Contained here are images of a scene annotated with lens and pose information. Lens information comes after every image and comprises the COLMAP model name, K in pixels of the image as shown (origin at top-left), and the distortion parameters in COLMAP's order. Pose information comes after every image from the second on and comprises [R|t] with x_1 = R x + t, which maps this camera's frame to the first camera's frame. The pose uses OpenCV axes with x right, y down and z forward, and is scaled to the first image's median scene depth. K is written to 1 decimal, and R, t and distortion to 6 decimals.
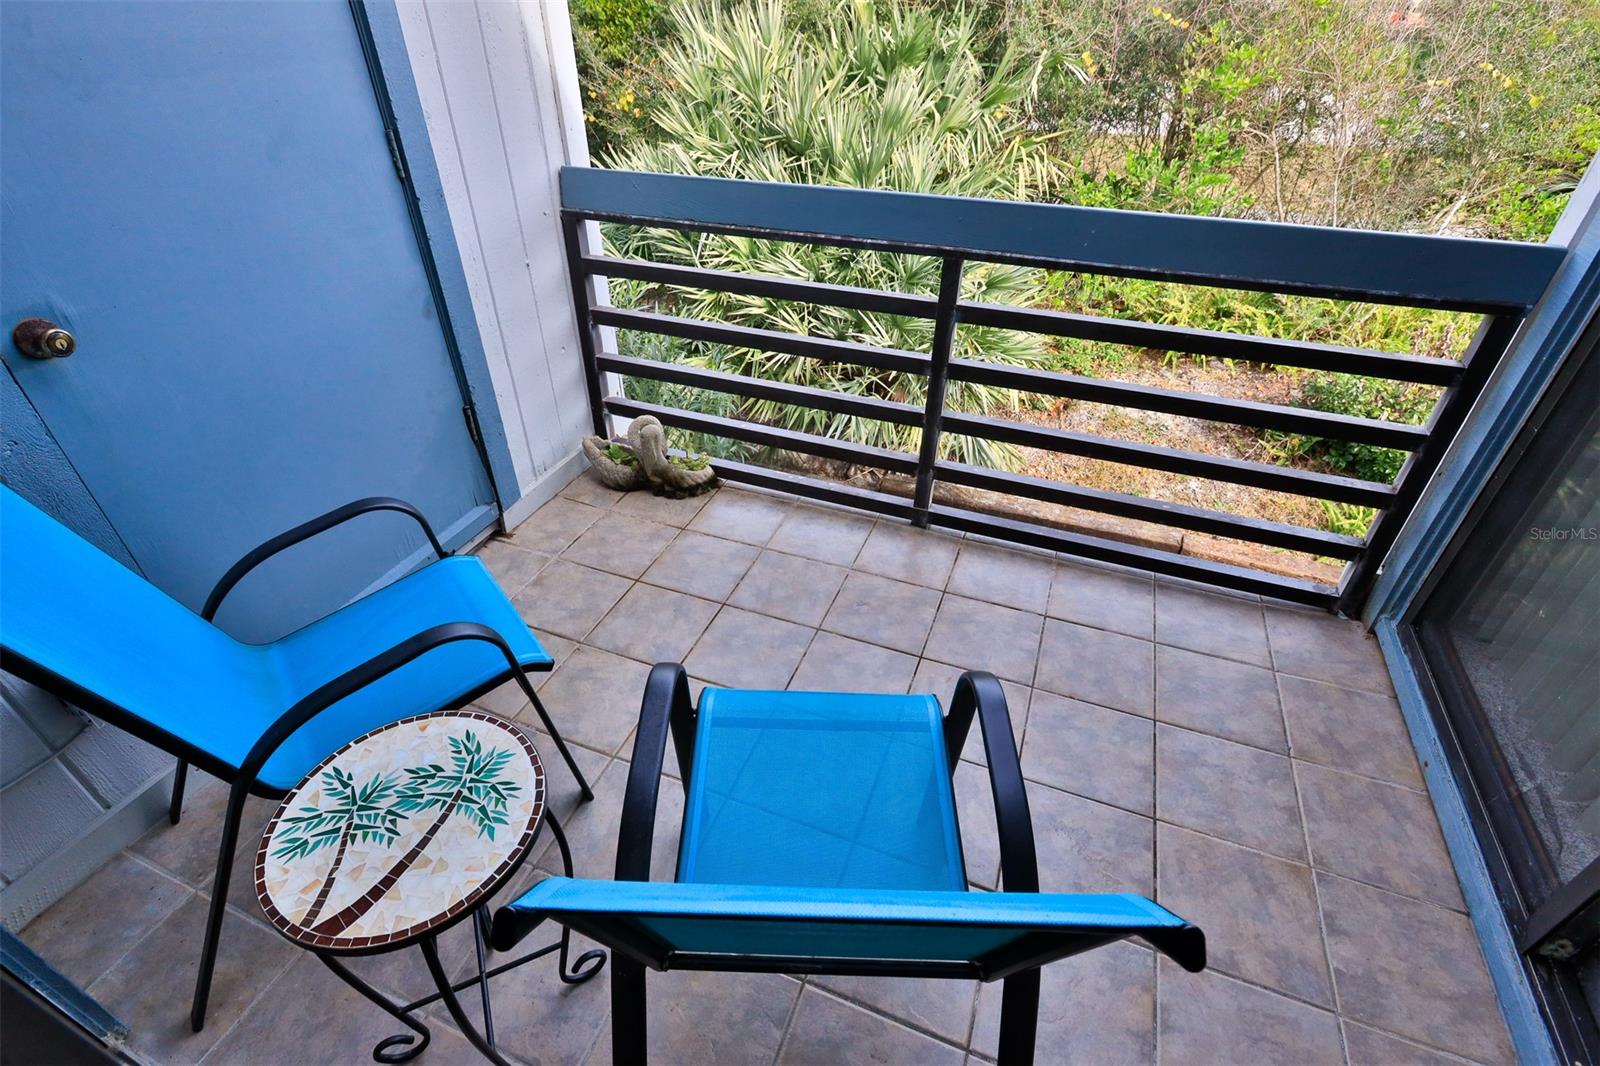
lens RADIAL K [[741.0, 0, 799.9], [0, 741.0, 537.1], [0, 0, 1]] dist [-0.013282, 0.001861]
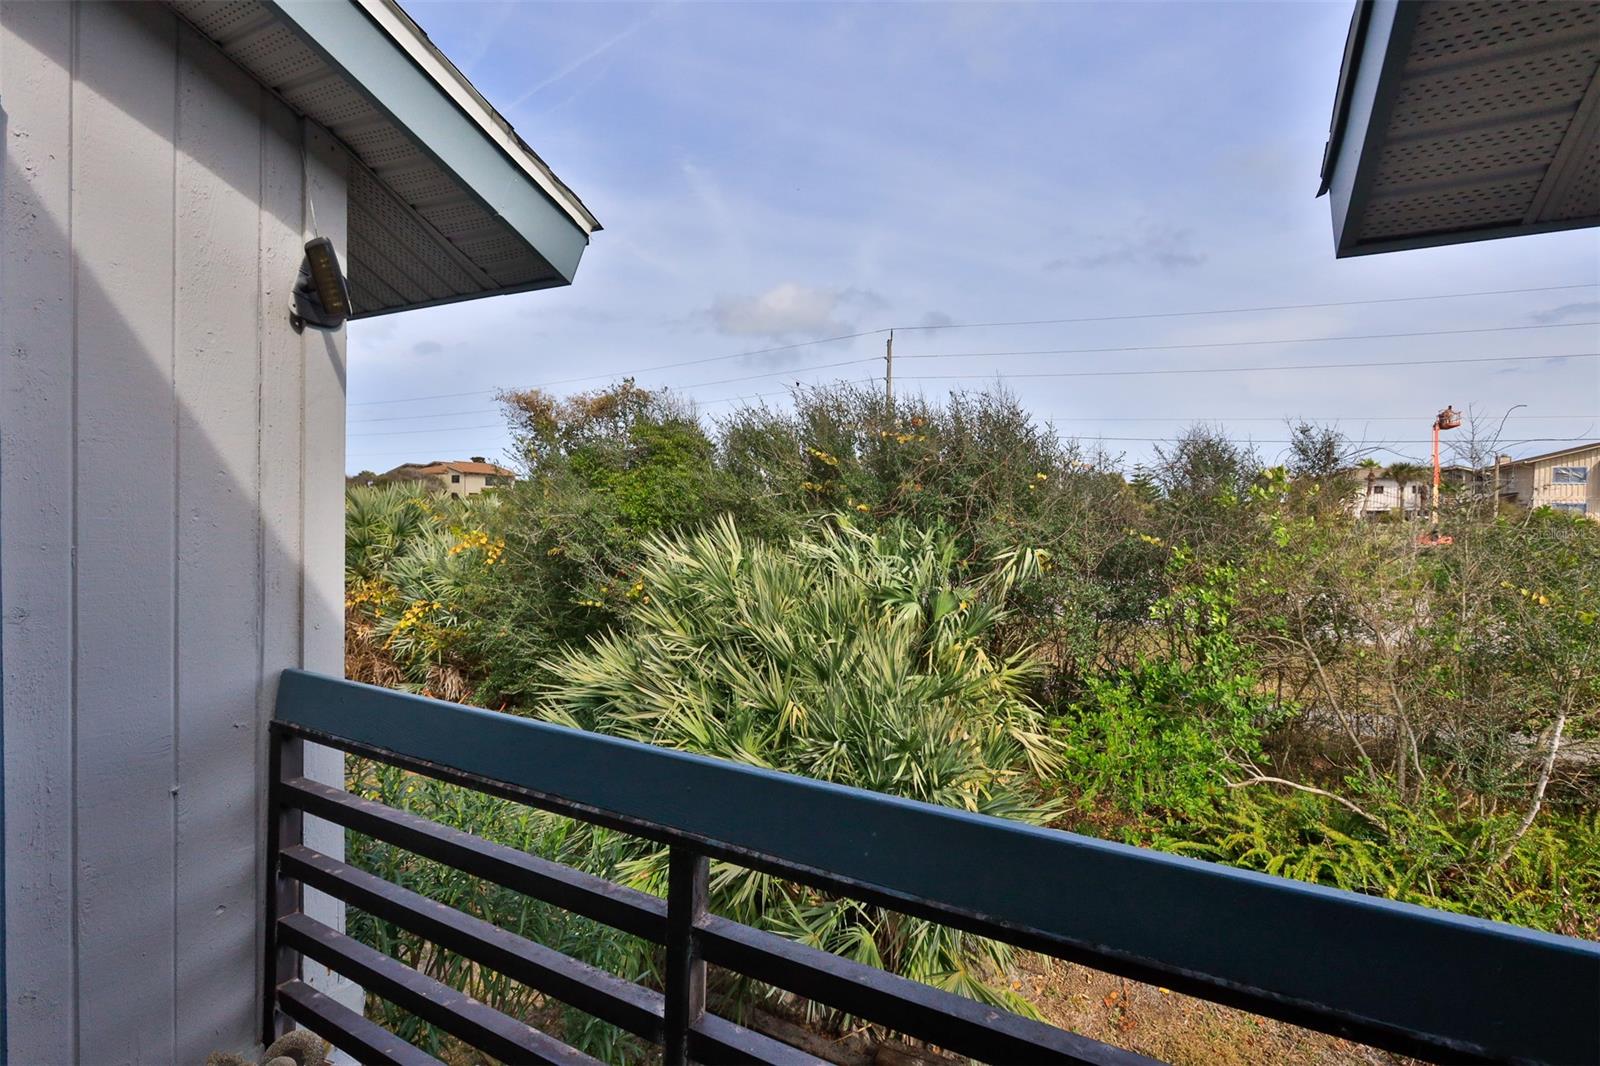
lens RADIAL K [[741.0, 0, 795.2], [0, 741.0, 532.7], [0, 0, 1]] dist [-0.013282, 0.001861]
pose [[0.992705, 0.018027, -0.119213, 0.124285], [-0.083181, 0.818158, -0.568946, -0.084441], [0.087279, 0.574711, 0.813689, 0.122523]]
